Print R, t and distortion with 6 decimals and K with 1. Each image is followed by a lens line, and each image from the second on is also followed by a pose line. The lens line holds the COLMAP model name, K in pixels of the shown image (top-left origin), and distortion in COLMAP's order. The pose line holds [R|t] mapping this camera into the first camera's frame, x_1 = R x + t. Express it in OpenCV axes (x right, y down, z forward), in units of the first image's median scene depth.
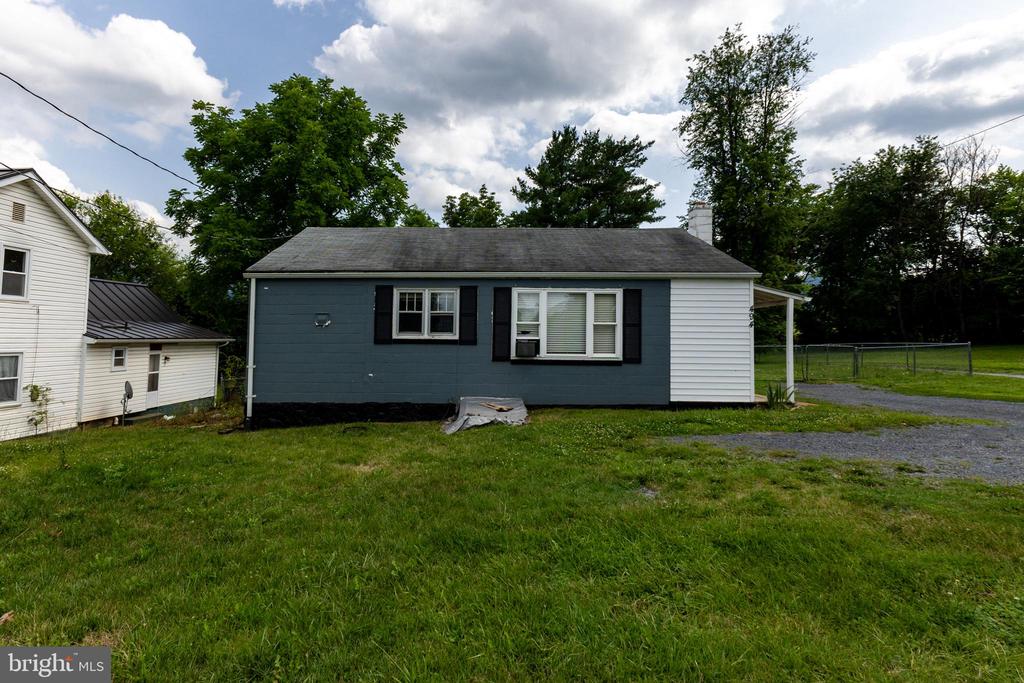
lens RADIAL K [[499.3, 0, 501.9], [0, 499.3, 324.4], [0, 0, 1]] dist [0.011526, 0.000812]
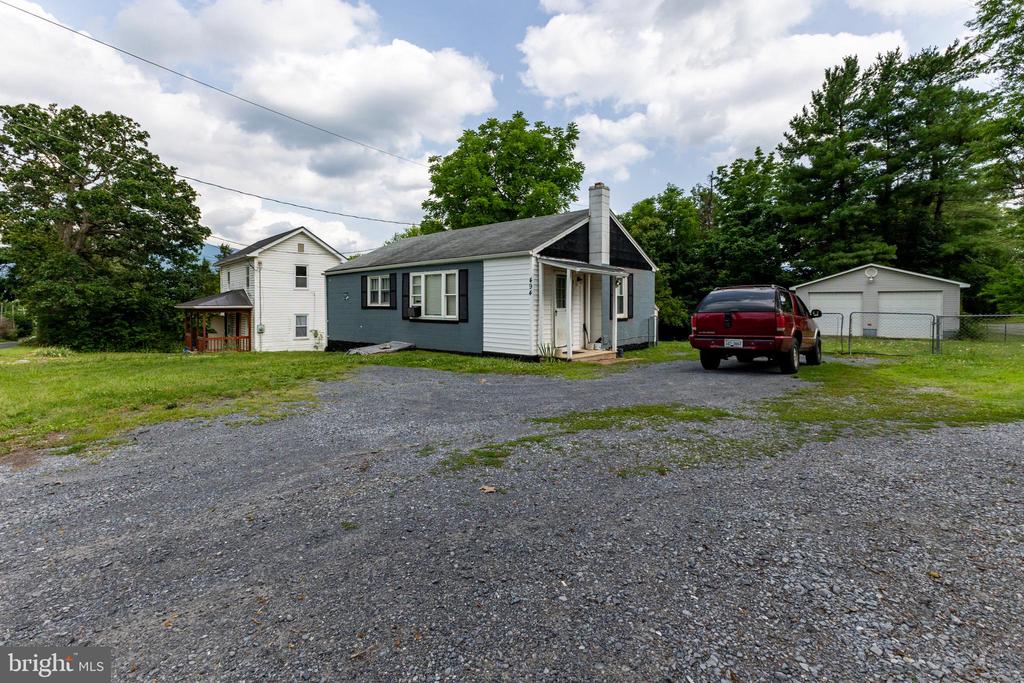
lens RADIAL K [[454.5, 0, 496.8], [0, 454.5, 310.2], [0, 0, 1]] dist [-0.000095, 0.000394]
pose [[0.760436, -0.000032, -0.649413, 1.140304], [0.019003, 0.999573, 0.022202, 0.016835], [0.649135, -0.029224, 0.760112, 0.093186]]
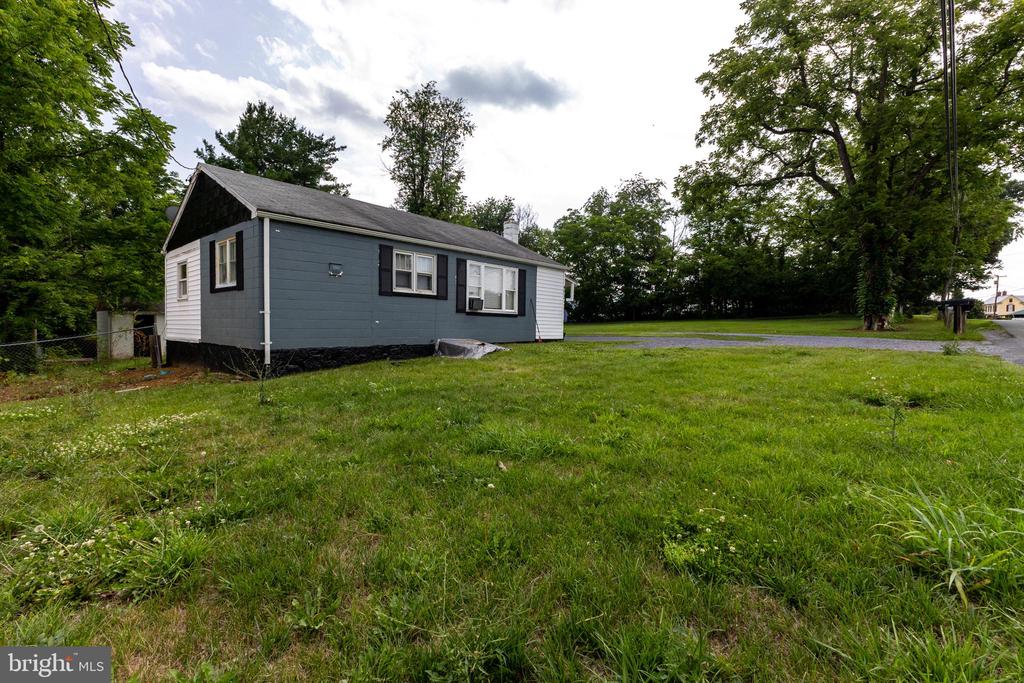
lens RADIAL K [[454.5, 0, 511.2], [0, 454.5, 338.5], [0, 0, 1]] dist [-0.000095, 0.000394]
pose [[0.639327, -0.017339, 0.768739, -0.866551], [-0.017782, 0.999145, 0.037324, 0.094542], [-0.768729, -0.037532, 0.638472, 0.093034]]
